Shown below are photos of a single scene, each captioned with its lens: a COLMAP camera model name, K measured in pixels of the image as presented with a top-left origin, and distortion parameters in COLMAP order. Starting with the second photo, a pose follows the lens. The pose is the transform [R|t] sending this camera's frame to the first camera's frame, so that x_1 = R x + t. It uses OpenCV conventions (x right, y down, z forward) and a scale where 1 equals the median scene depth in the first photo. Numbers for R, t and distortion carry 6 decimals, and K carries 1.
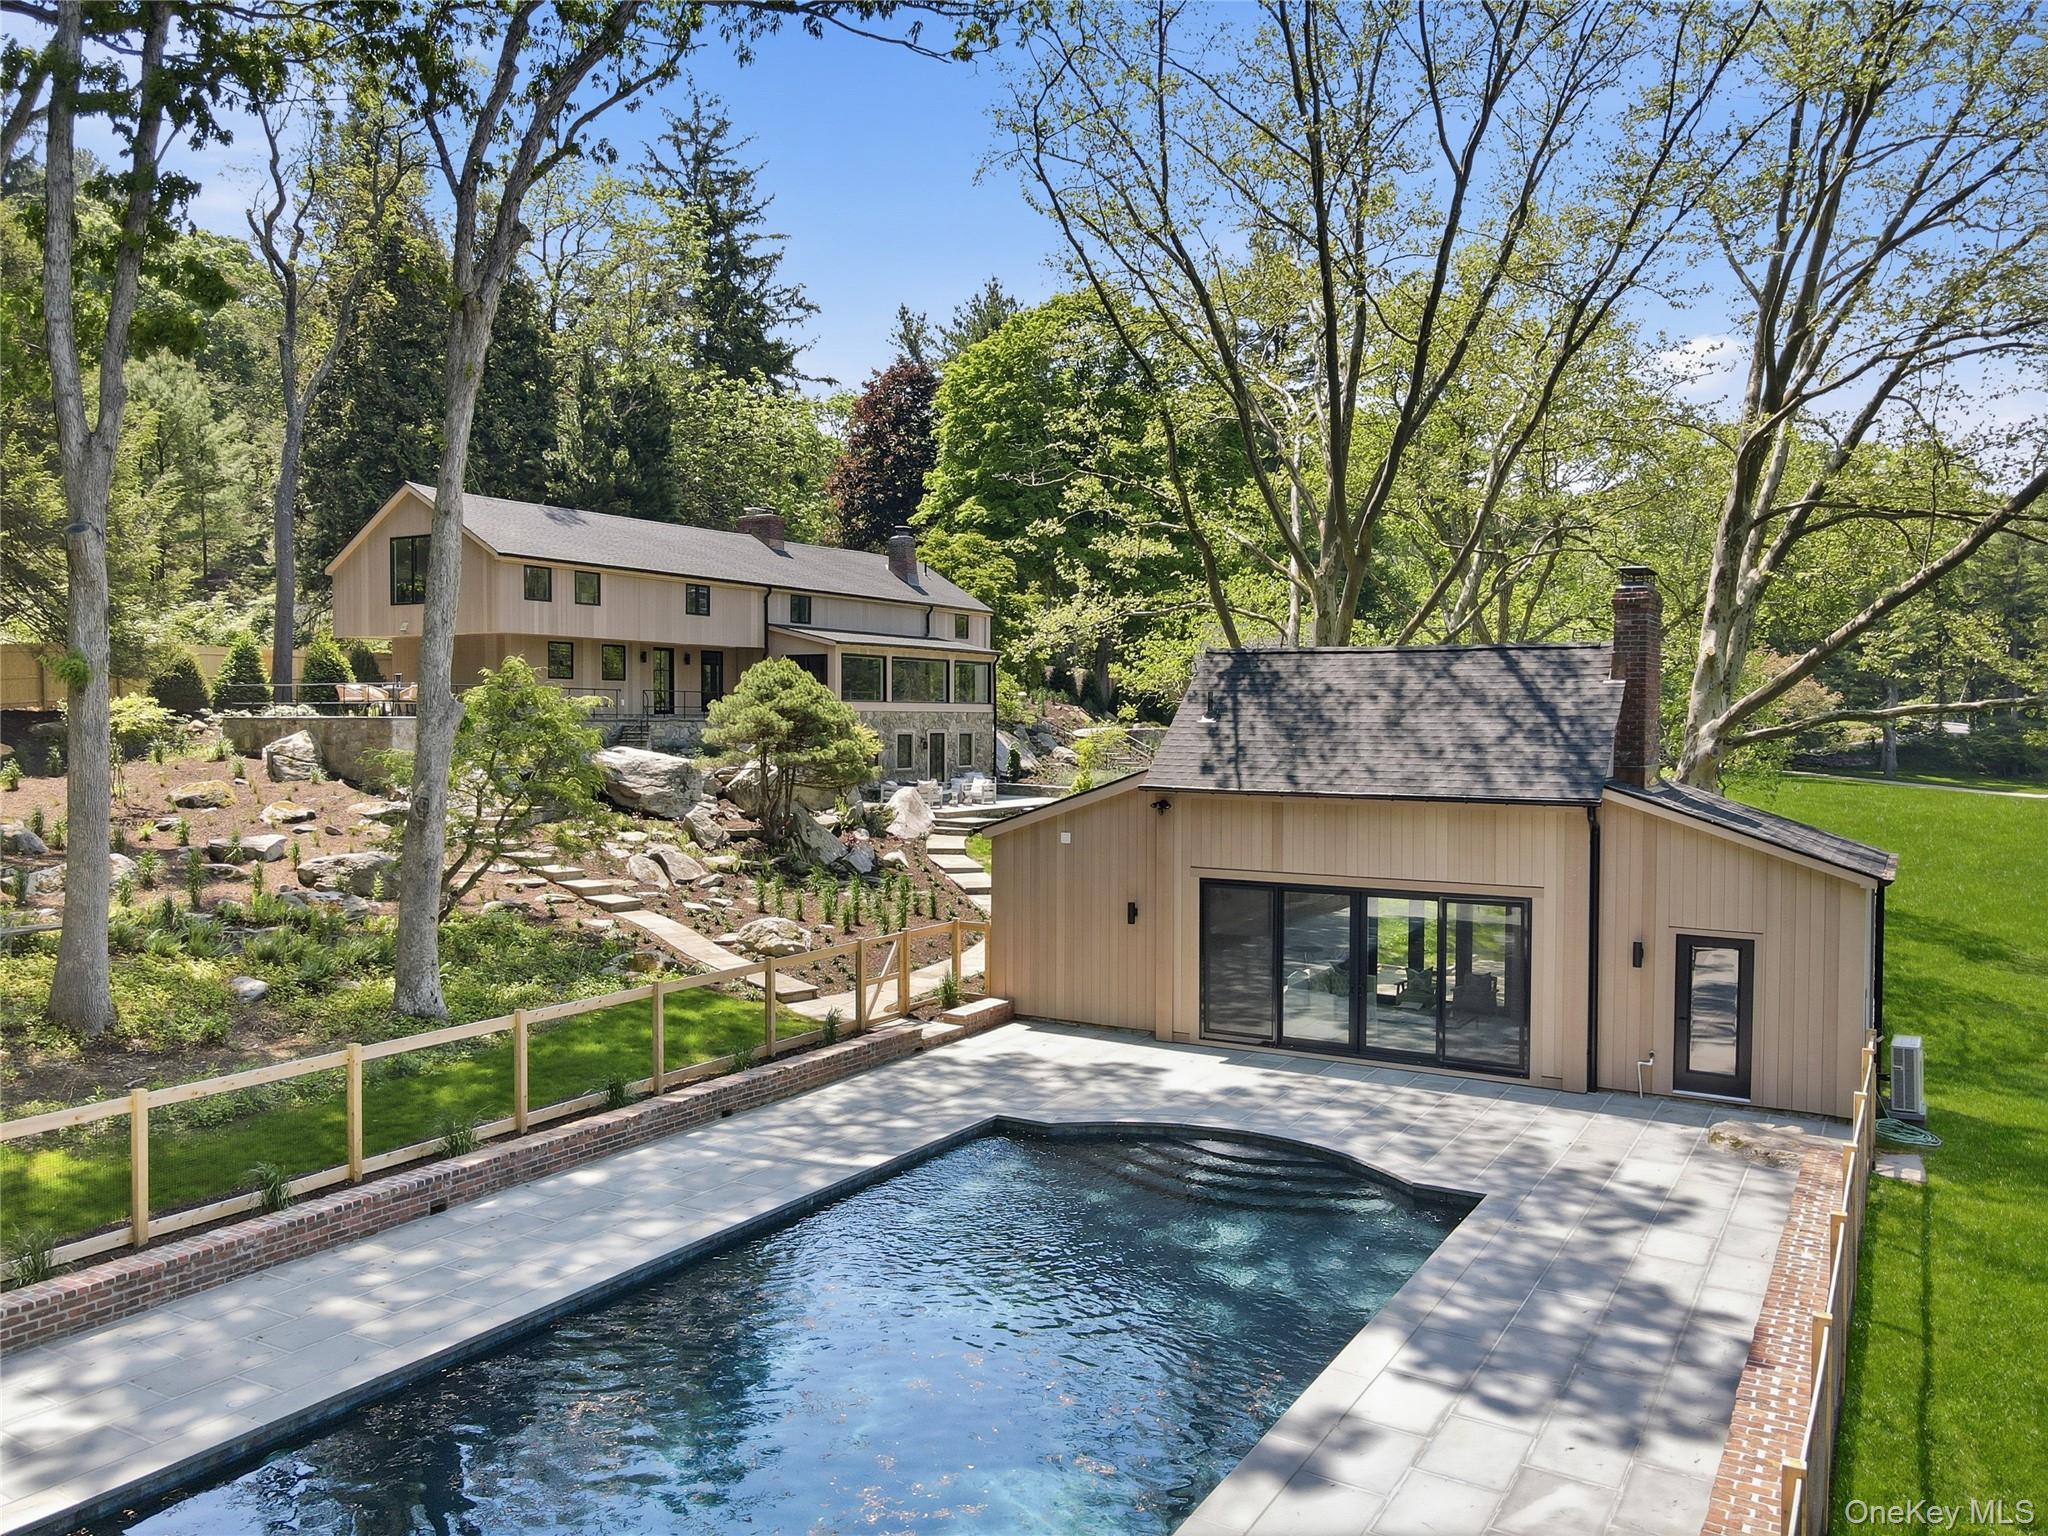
lens RADIAL K [[1516.0, 0, 1023.3], [0, 1516.0, 750.6], [0, 0, 1]] dist [-0.015836, 0.002073]
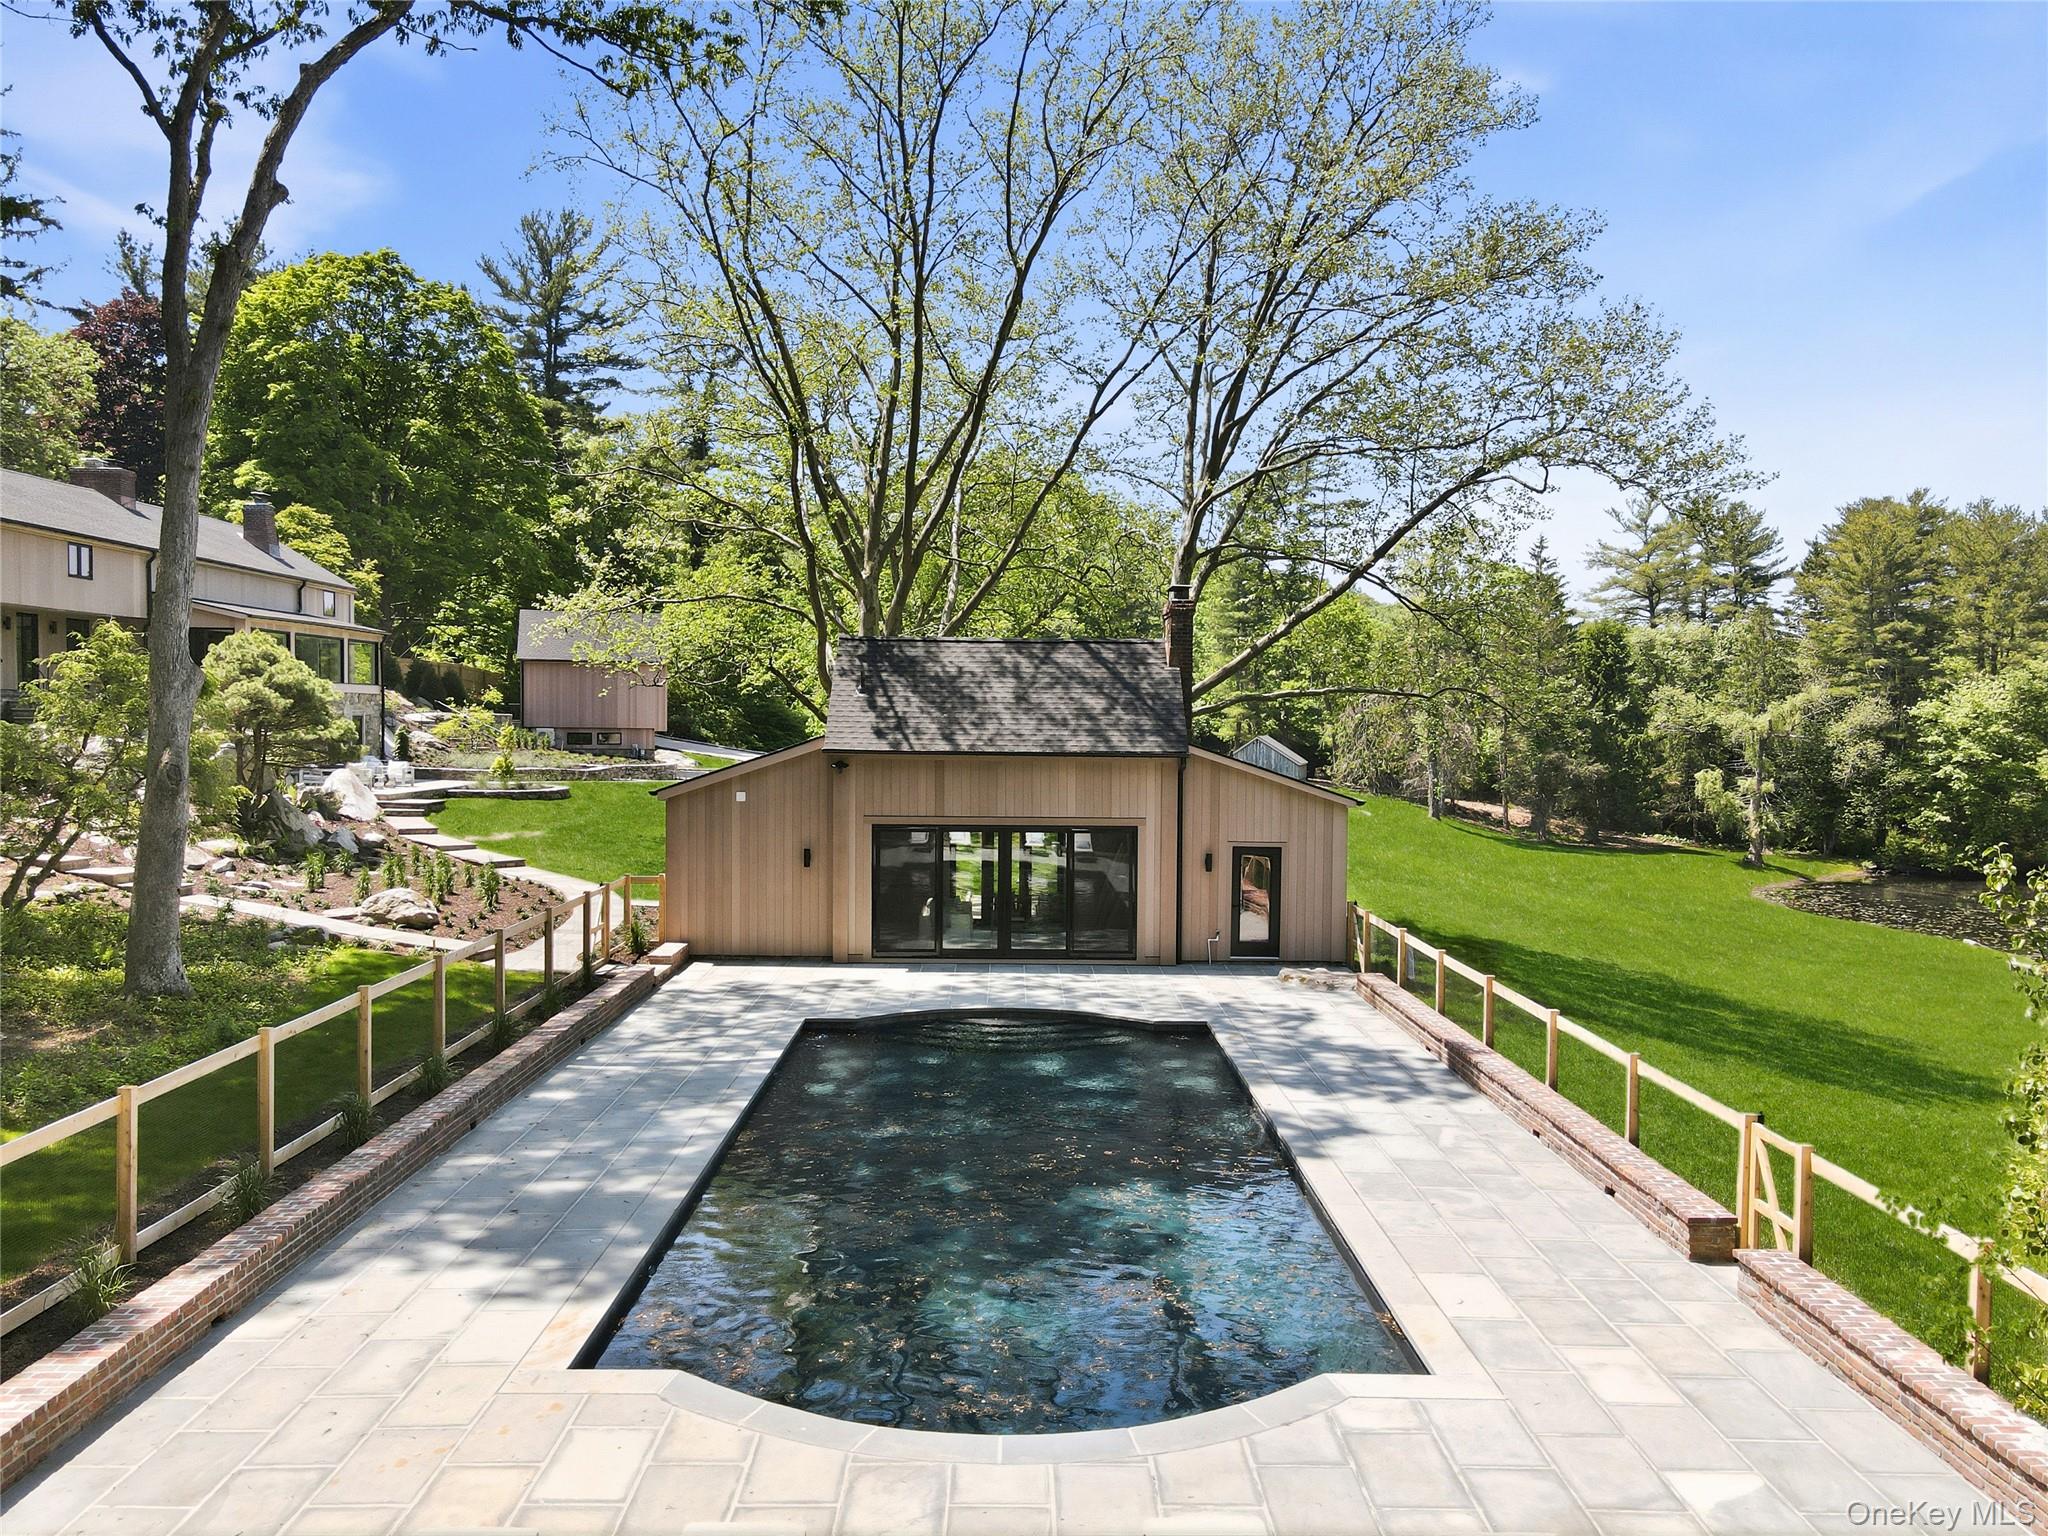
lens RADIAL K [[1490.7, 0, 1029.0], [0, 1490.7, 775.4], [0, 0, 1]] dist [0.013685, 0.006435]
pose [[0.851836, -0.018020, 0.523499, -0.405247], [0.006768, 0.999703, 0.023399, 0.017423], [-0.523766, -0.016389, 0.851705, -0.085141]]
